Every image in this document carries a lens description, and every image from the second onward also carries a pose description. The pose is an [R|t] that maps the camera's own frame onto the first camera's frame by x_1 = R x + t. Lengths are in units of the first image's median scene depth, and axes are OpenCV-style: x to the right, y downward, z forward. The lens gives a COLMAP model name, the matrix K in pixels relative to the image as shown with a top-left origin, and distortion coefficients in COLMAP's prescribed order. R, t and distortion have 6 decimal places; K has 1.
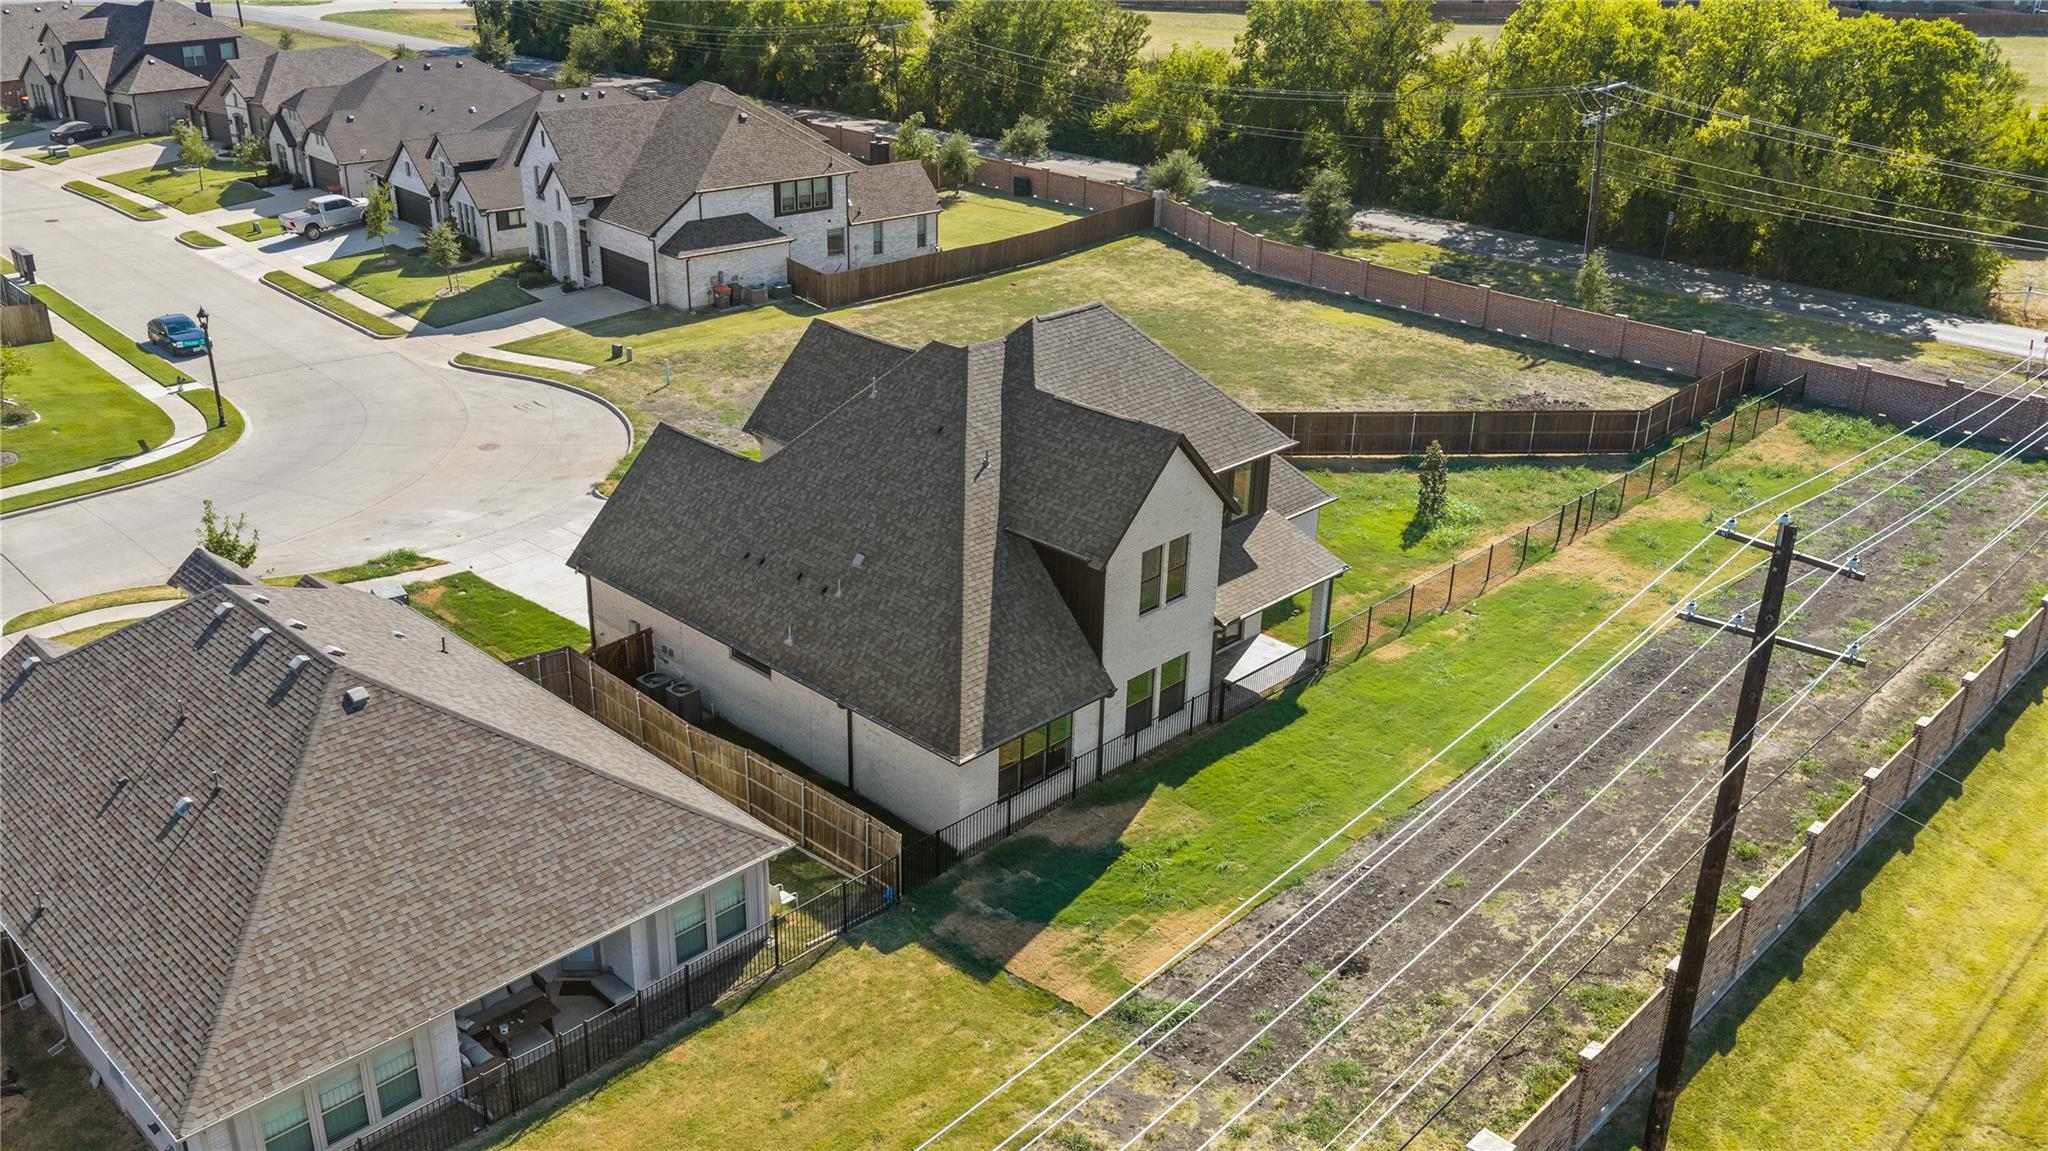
lens RADIAL K [[1691.2, 0, 1020.6], [0, 1691.2, 665.5], [0, 0, 1]] dist [0.007088, 0.001642]
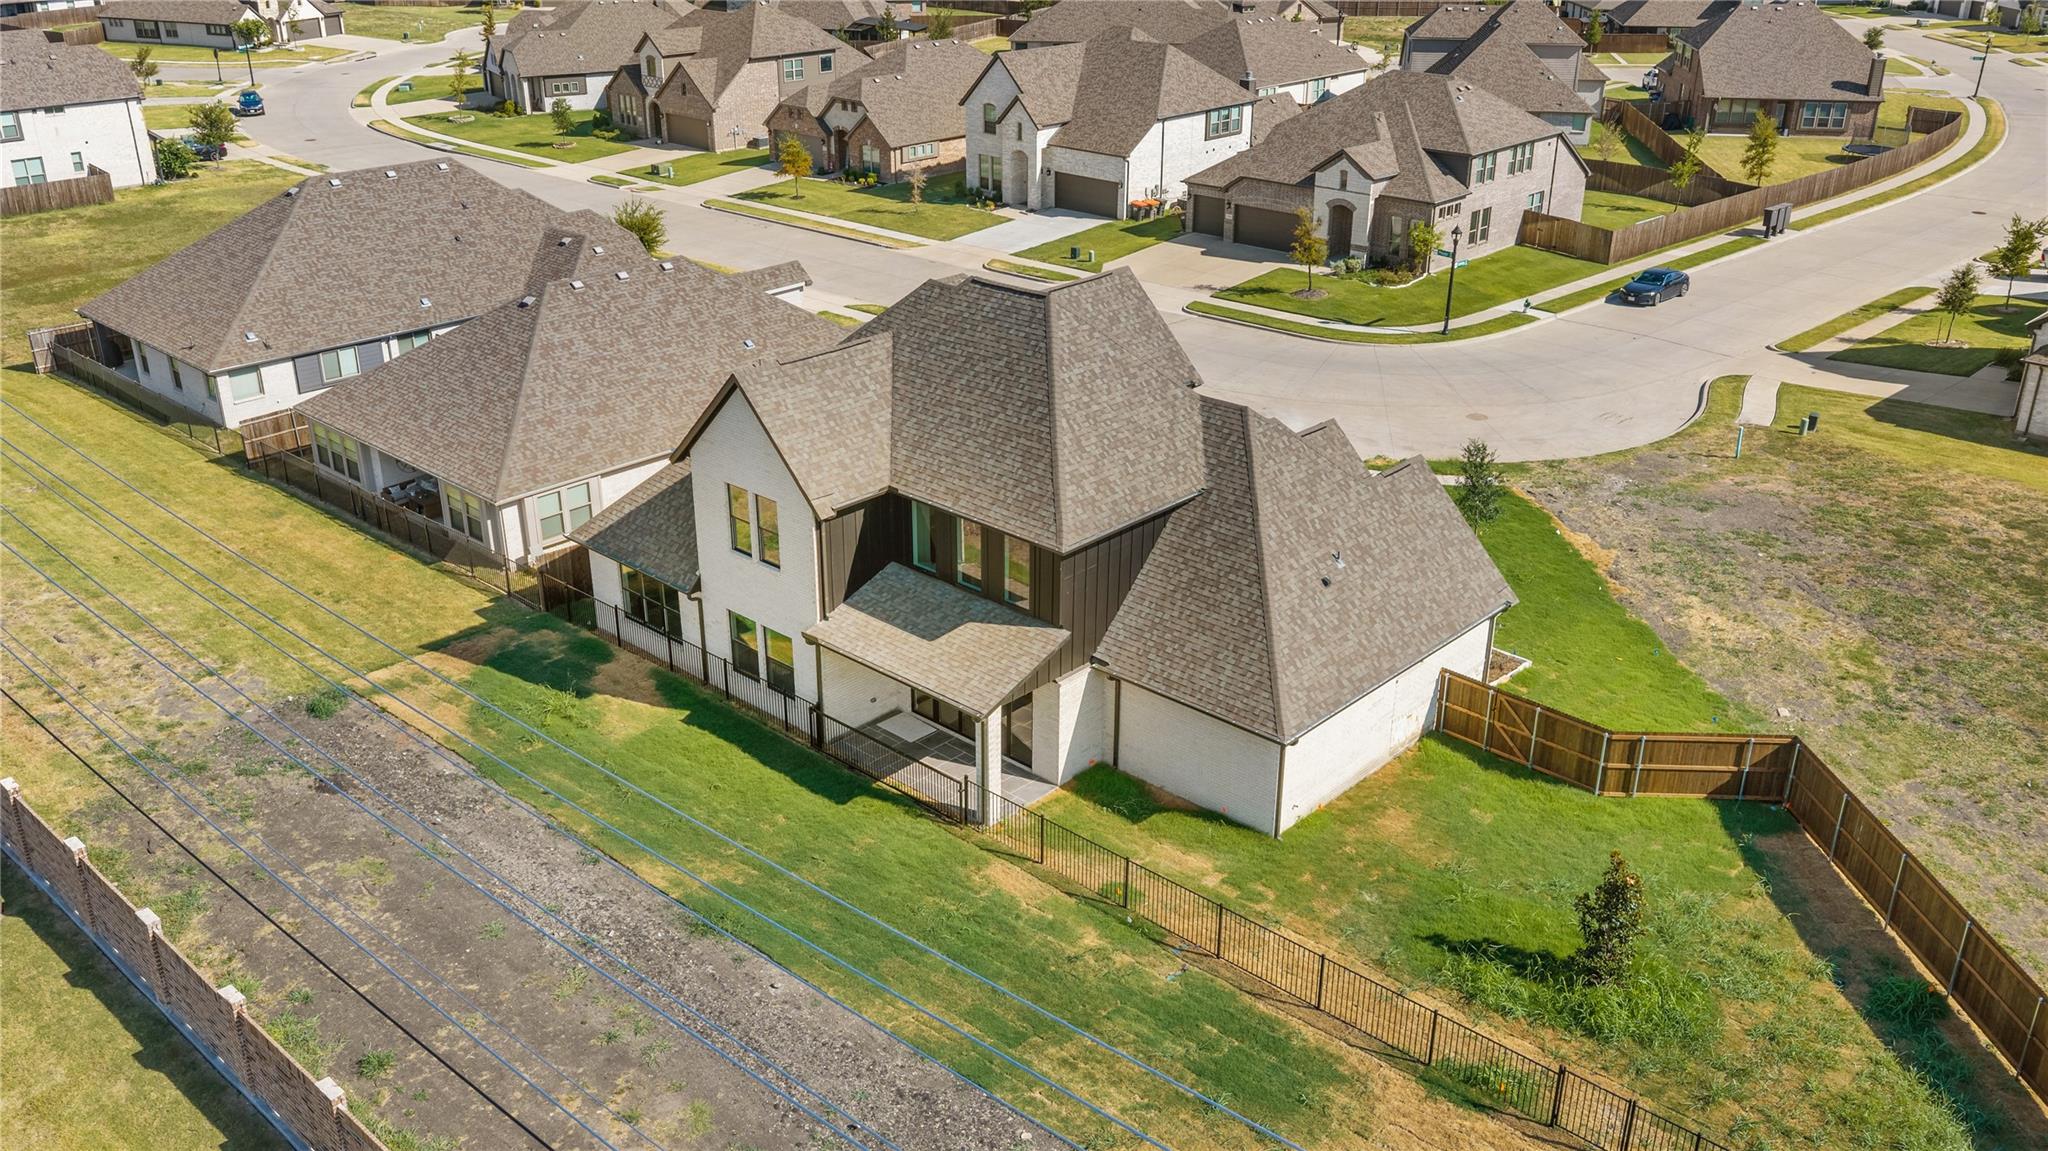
lens RADIAL K [[1699.2, 0, 996.2], [0, 1699.2, 571.3], [0, 0, 1]] dist [0.002374, -0.000686]
pose [[0.005042, 0.382672, -0.923870, 0.919129], [-0.442246, 0.829475, 0.341159, -0.393846], [0.896879, 0.406858, 0.173418, 0.912875]]
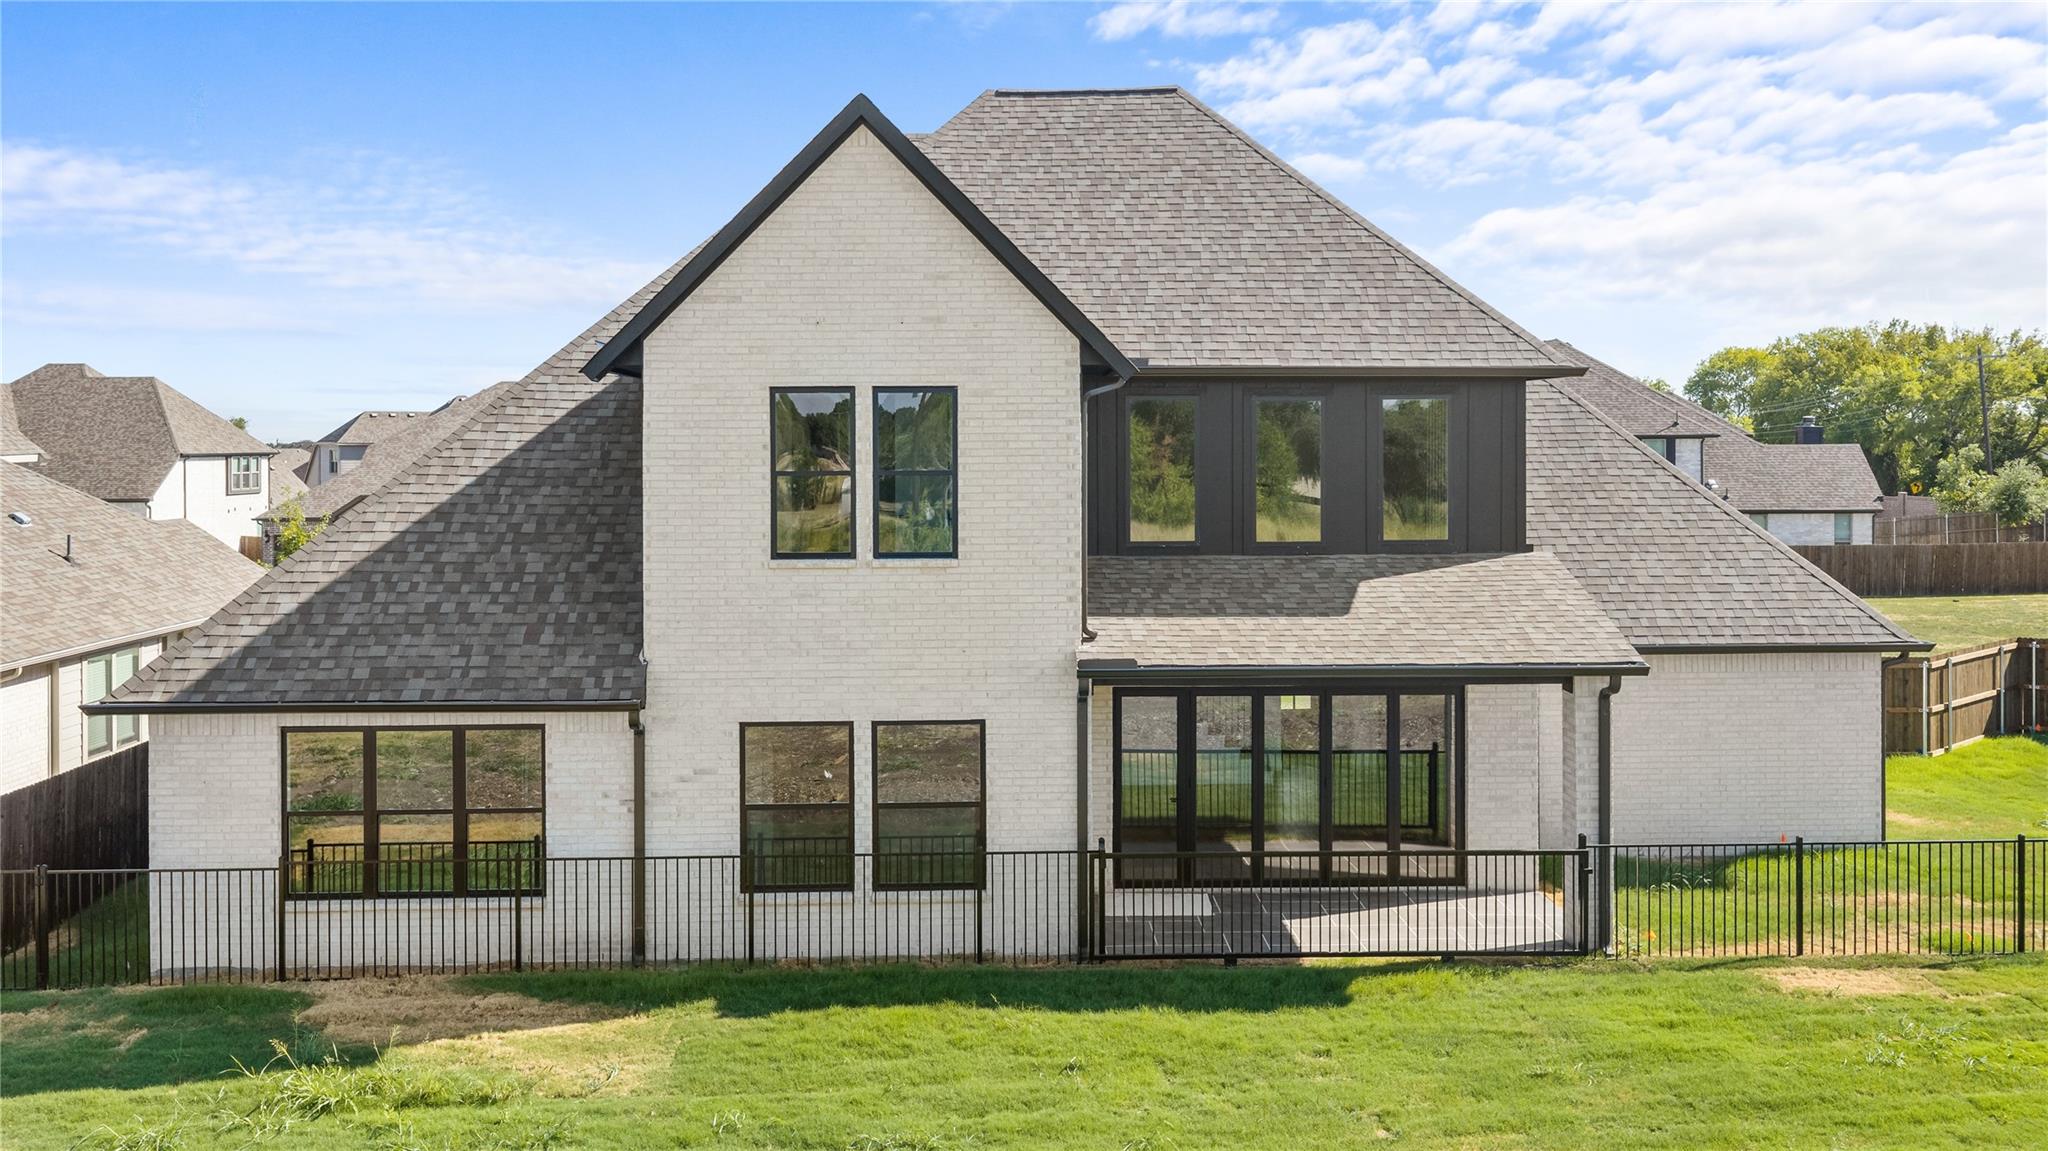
lens RADIAL K [[1699.2, 0, 996.2], [0, 1699.2, 571.3], [0, 0, 1]] dist [0.002374, -0.000686]
pose [[0.714821, 0.031172, -0.698612, 0.371403], [-0.306263, 0.912059, -0.272673, 0.065492], [0.628676, 0.408872, 0.661506, 0.716606]]
